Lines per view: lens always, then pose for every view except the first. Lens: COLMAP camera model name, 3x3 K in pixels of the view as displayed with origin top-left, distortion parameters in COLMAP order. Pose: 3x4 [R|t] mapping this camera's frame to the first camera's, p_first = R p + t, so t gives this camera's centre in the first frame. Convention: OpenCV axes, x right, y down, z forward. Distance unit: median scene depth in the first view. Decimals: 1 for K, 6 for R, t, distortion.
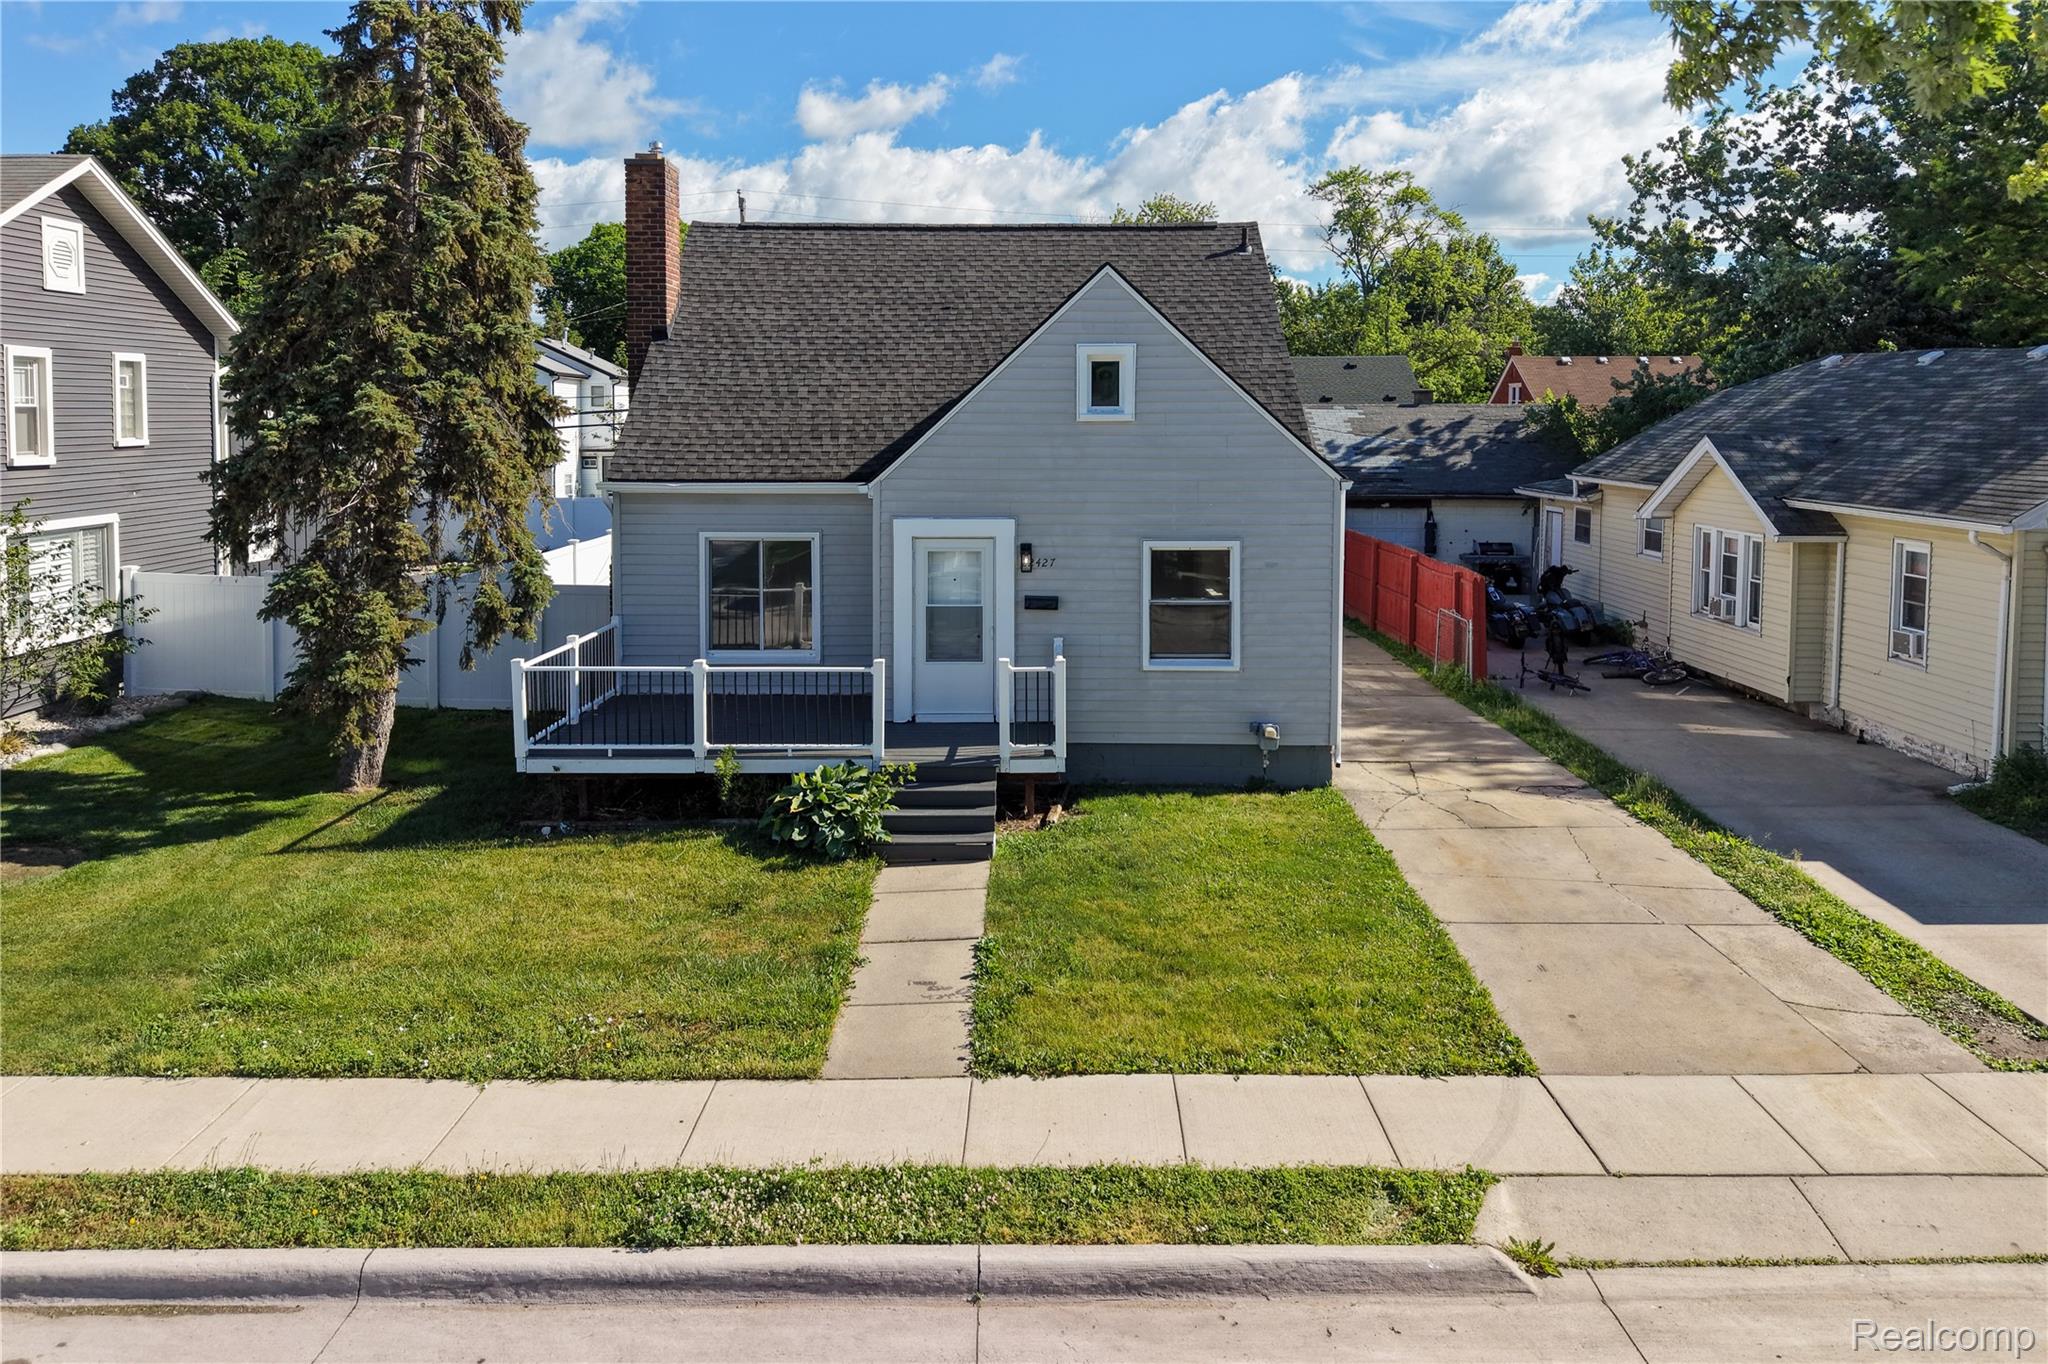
lens RADIAL K [[1442.1, 0, 1024.5], [0, 1442.1, 505.4], [0, 0, 1]] dist [0.005756, -0.000630]
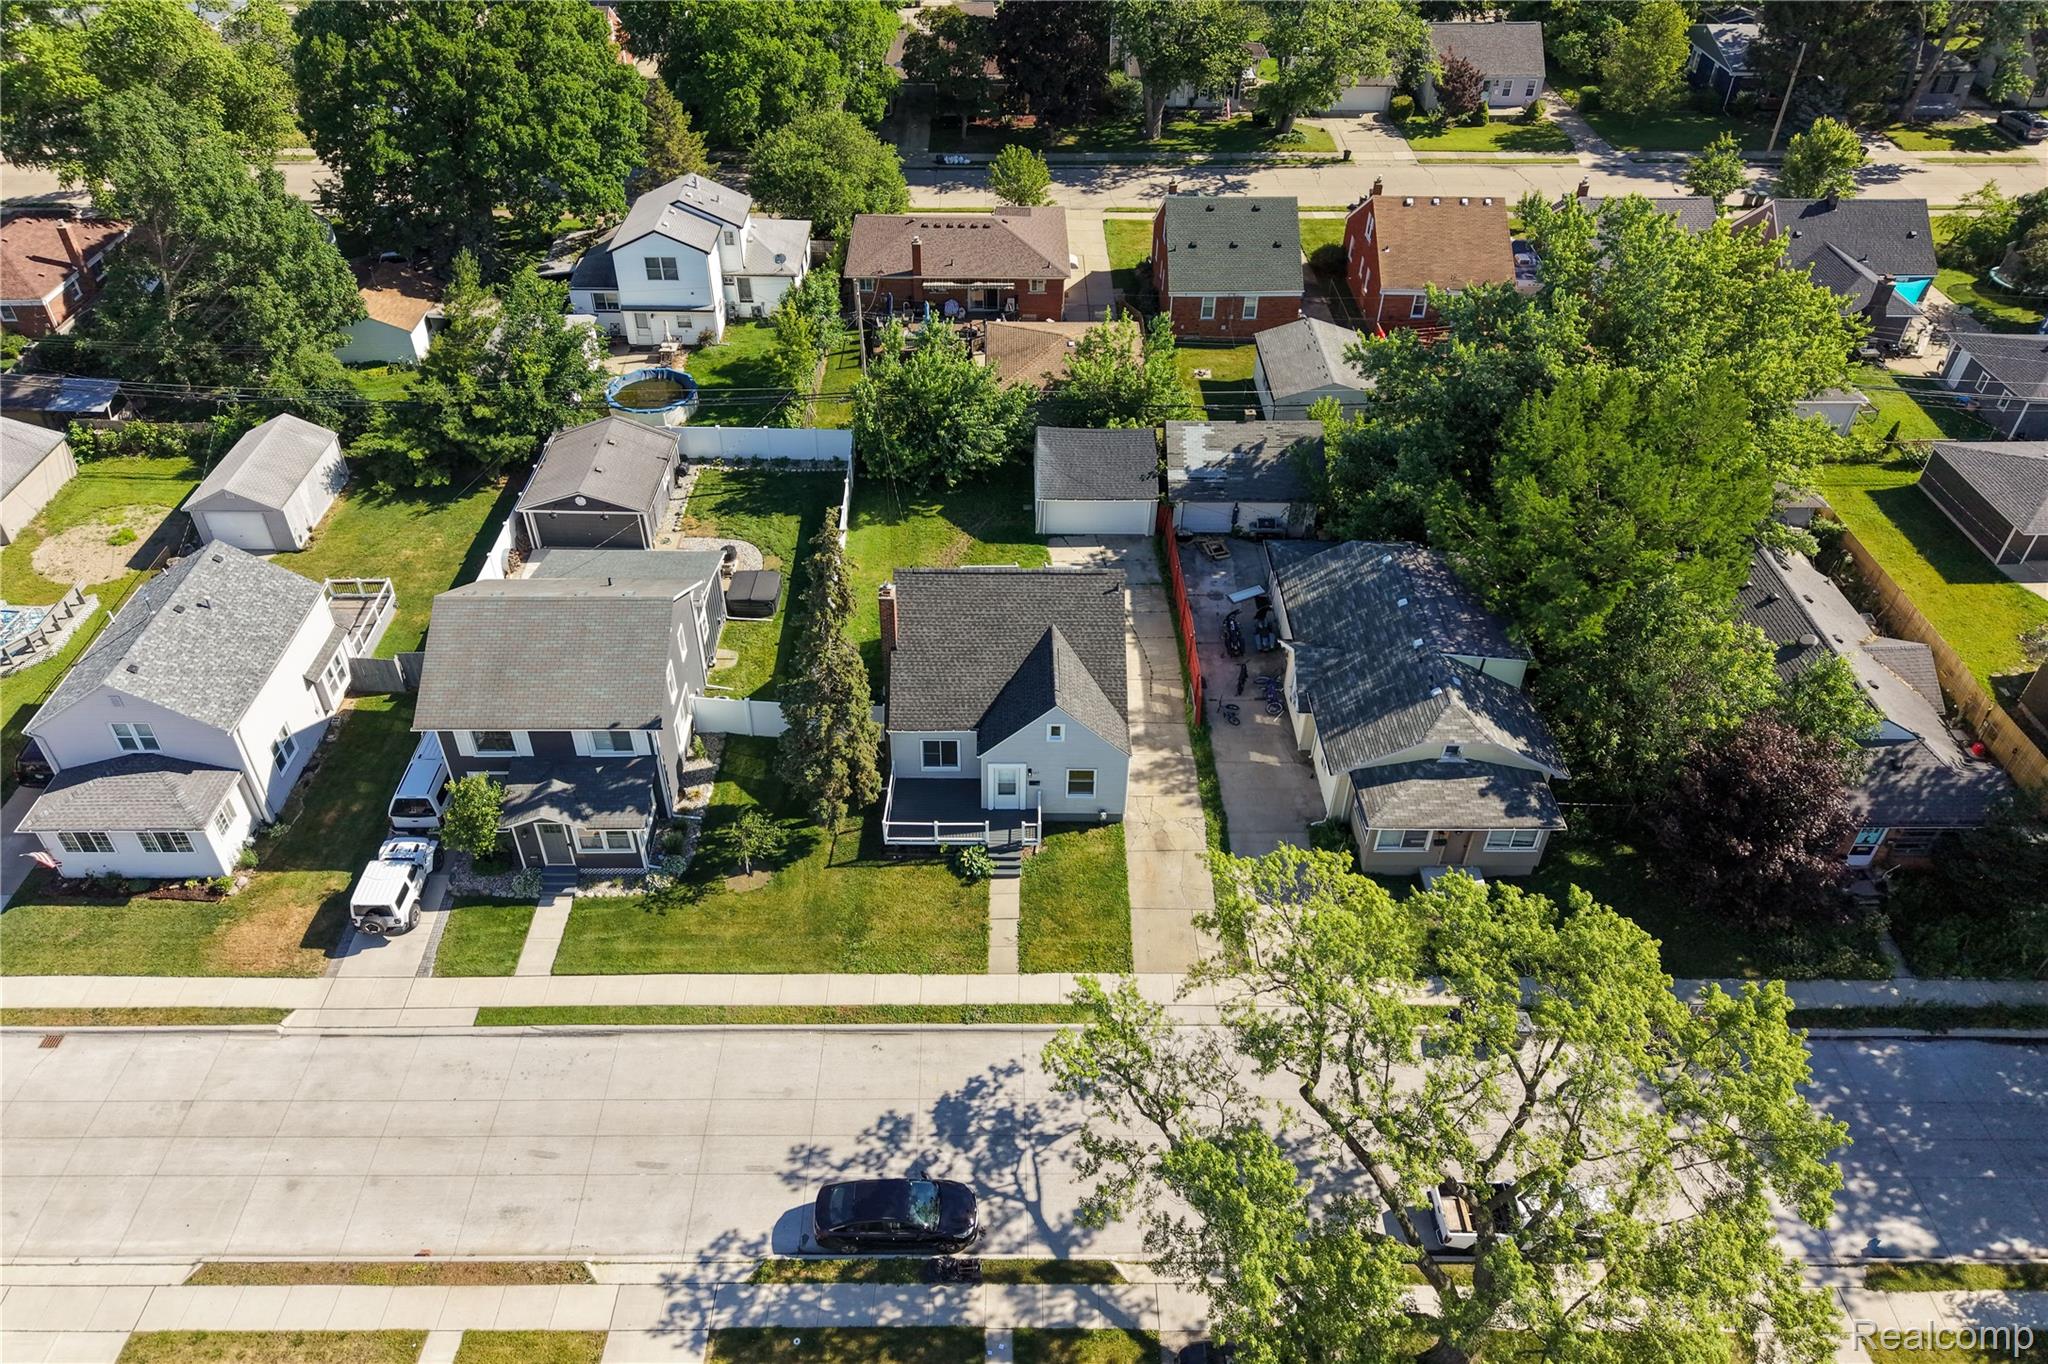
lens RADIAL K [[1366.0, 0, 1000.8], [0, 1366.0, 634.9], [0, 0, 1]] dist [0.009110, -0.003474]
pose [[0.999928, 0.002884, -0.011605, -0.030166], [0.004332, 0.817197, 0.576343, -2.066930], [0.011146, -0.576352, 0.817126, -1.372085]]
